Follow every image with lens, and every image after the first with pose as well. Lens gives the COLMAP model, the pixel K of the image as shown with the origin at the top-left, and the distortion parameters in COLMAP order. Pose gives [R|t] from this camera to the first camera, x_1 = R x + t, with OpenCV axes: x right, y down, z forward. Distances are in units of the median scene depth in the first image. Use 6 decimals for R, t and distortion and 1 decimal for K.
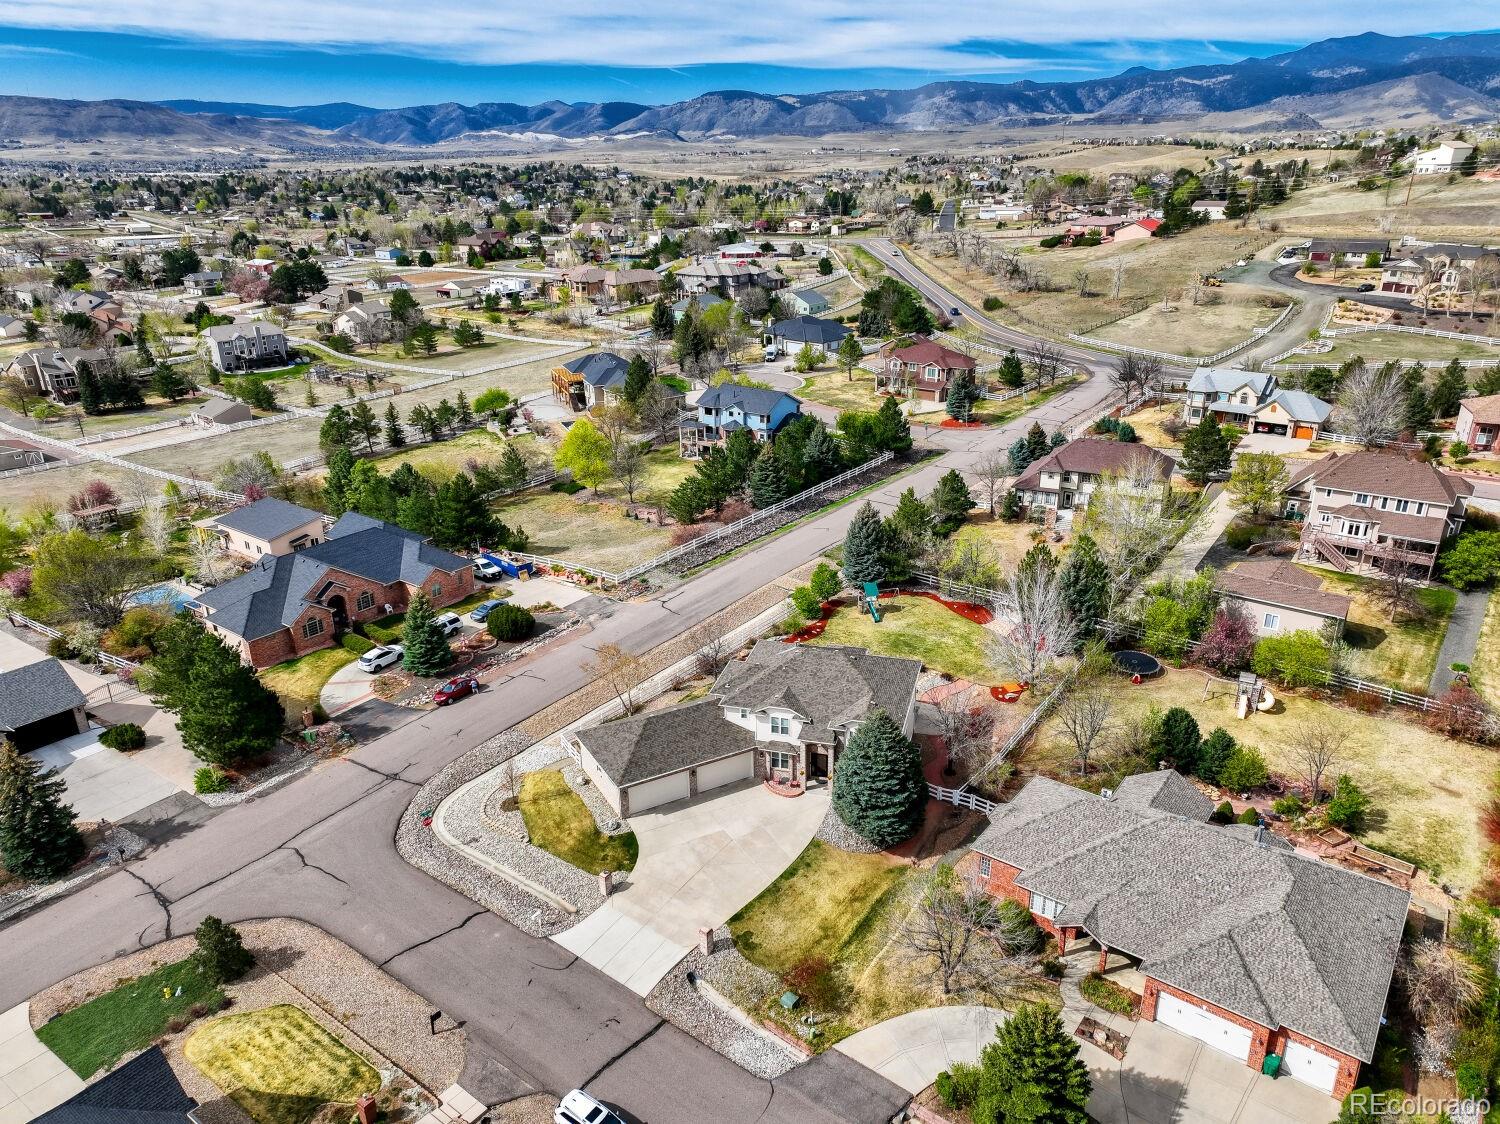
lens RADIAL K [[1062.6, 0, 750.0], [0, 1062.6, 562.0], [0, 0, 1]] dist [0.028330, 0.008185]
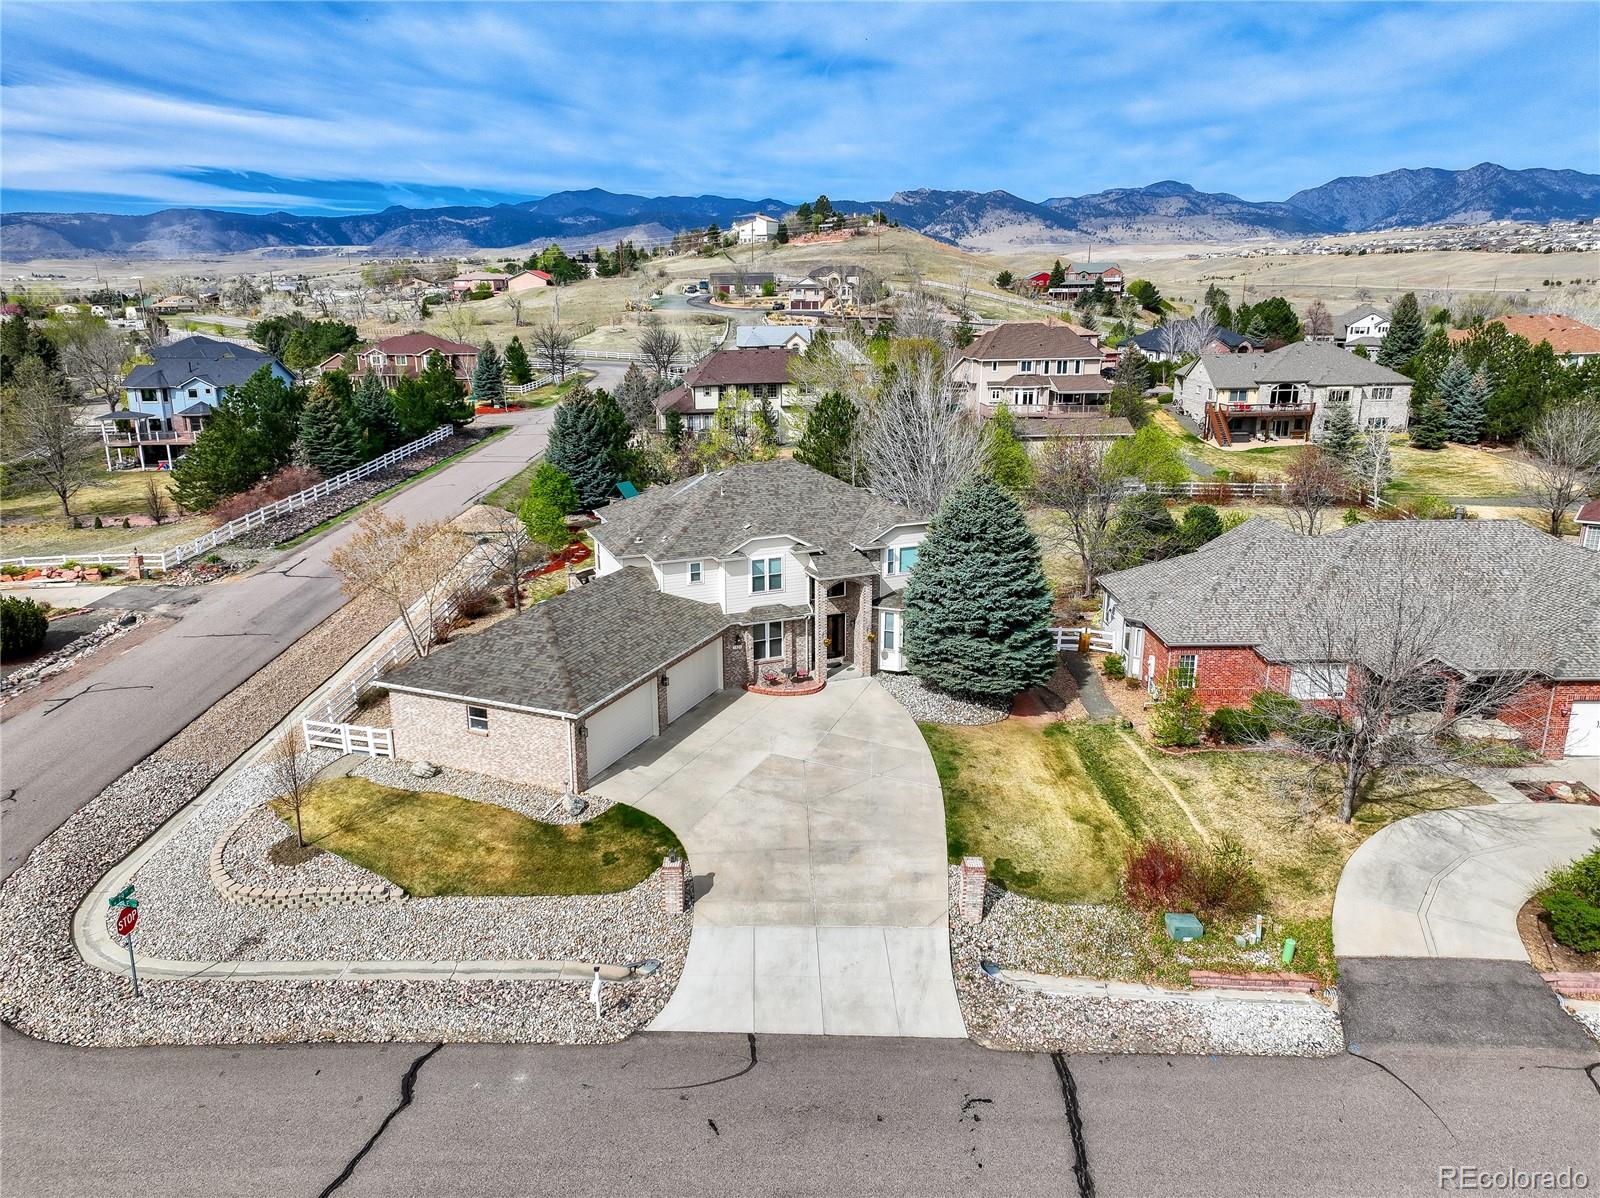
lens RADIAL K [[1132.2, 0, 777.9], [0, 1132.2, 542.4], [0, 0, 1]] dist [0.034587, 0.000255]
pose [[0.799560, -0.134433, 0.585347, -0.235236], [0.226299, 0.970228, -0.086288, 0.141561], [-0.556320, 0.201456, 0.806178, 0.376661]]
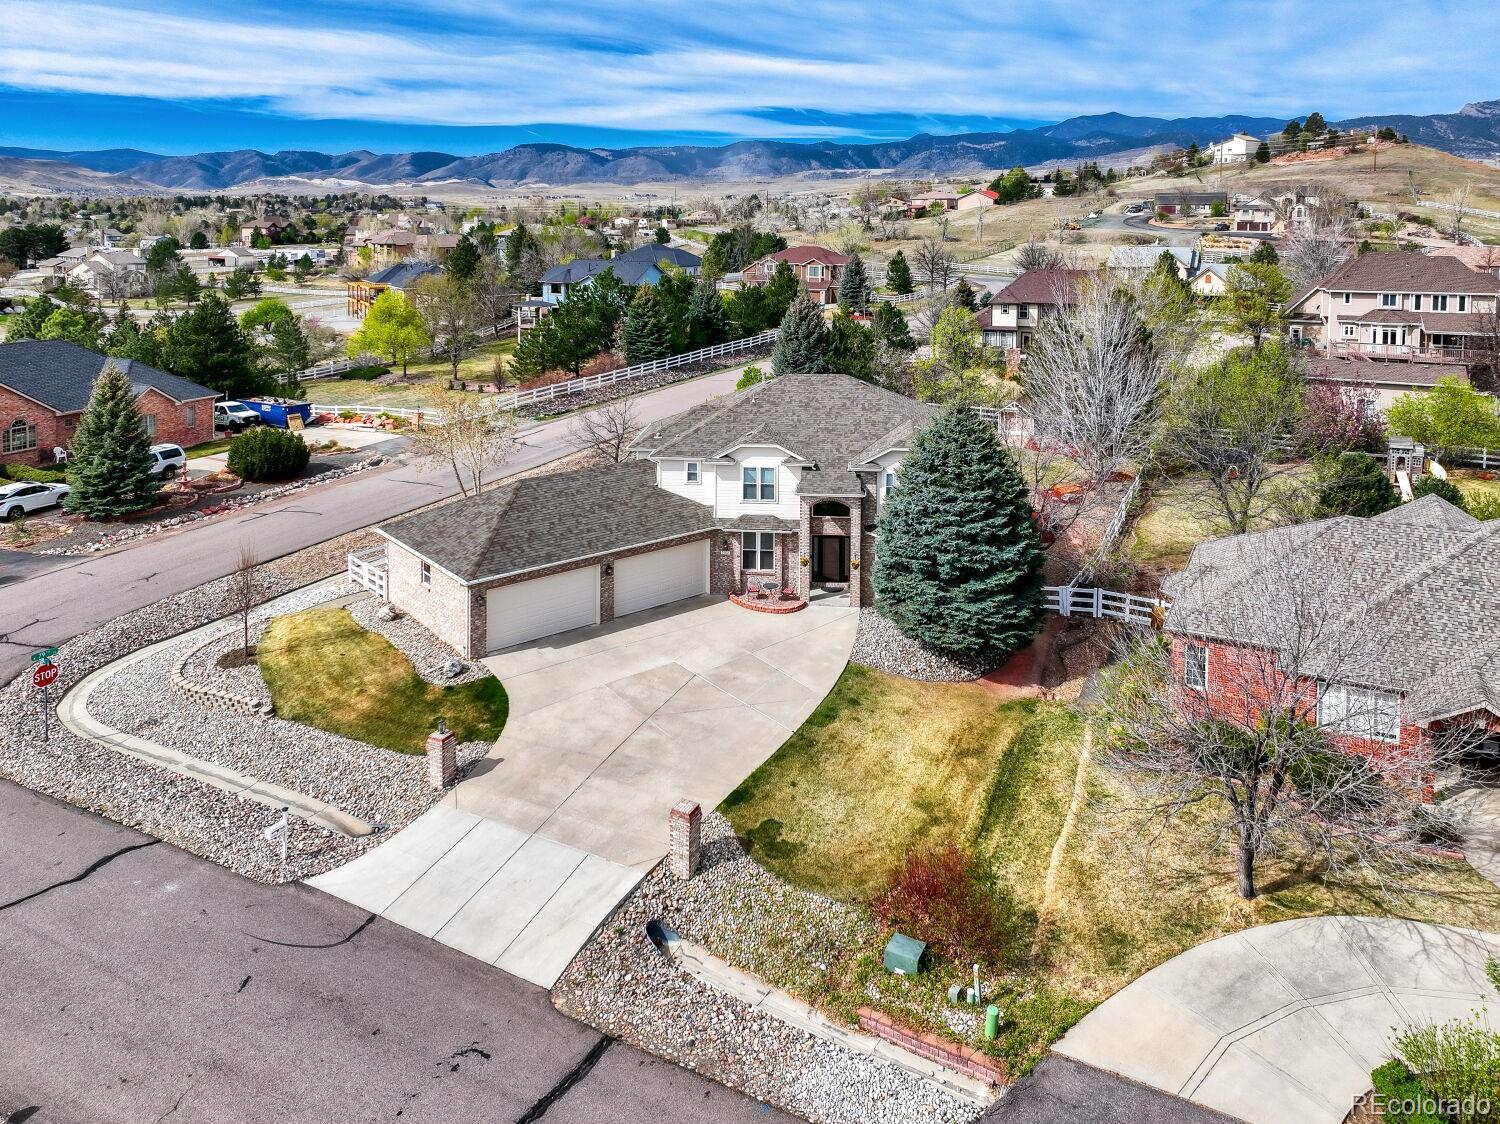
lens RADIAL K [[1110.1, 0, 749.6], [0, 1110.1, 261.7], [0, 0, 1]] dist [0.022757, -0.001343]
pose [[0.985563, -0.001109, 0.169308, -0.056657], [0.055664, 0.946514, -0.317826, 0.170972], [-0.159900, 0.322662, 0.932910, 0.303562]]
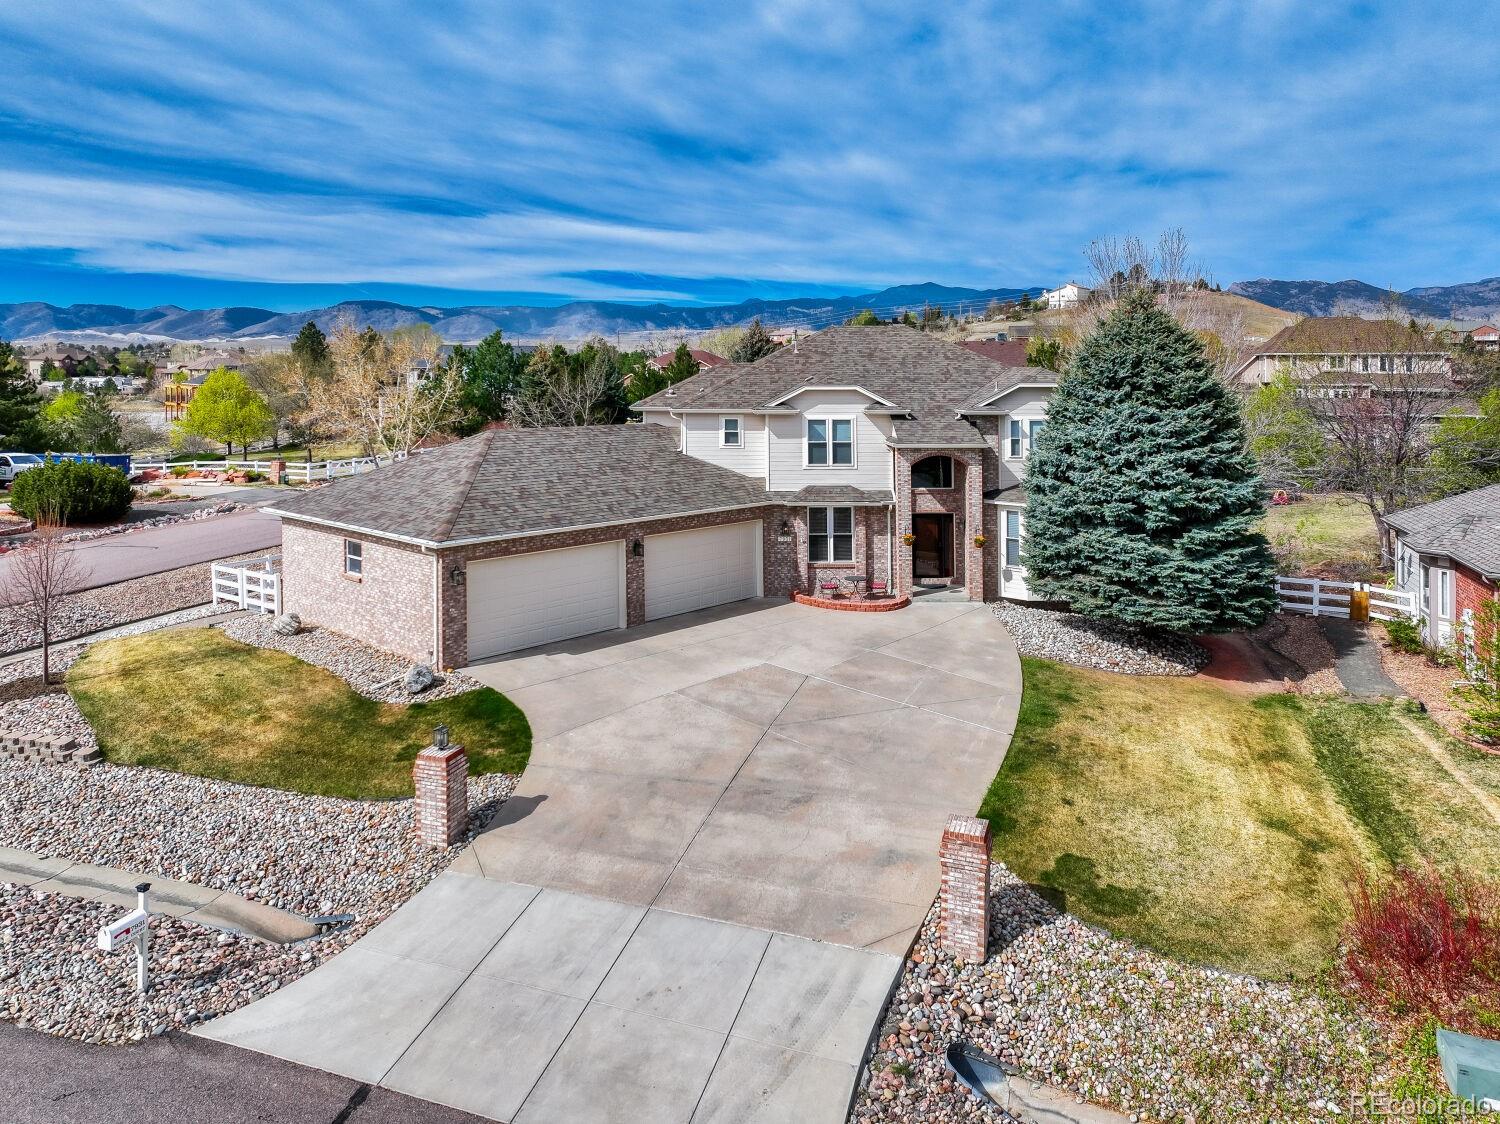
lens RADIAL K [[1081.4, 0, 748.1], [0, 1081.4, 431.6], [0, 0, 1]] dist [0.023979, 0.004299]
pose [[0.947929, -0.004487, 0.318452, -0.097951], [0.105778, 0.947575, -0.301518, 0.201469], [-0.300404, 0.319503, 0.898708, 0.476092]]
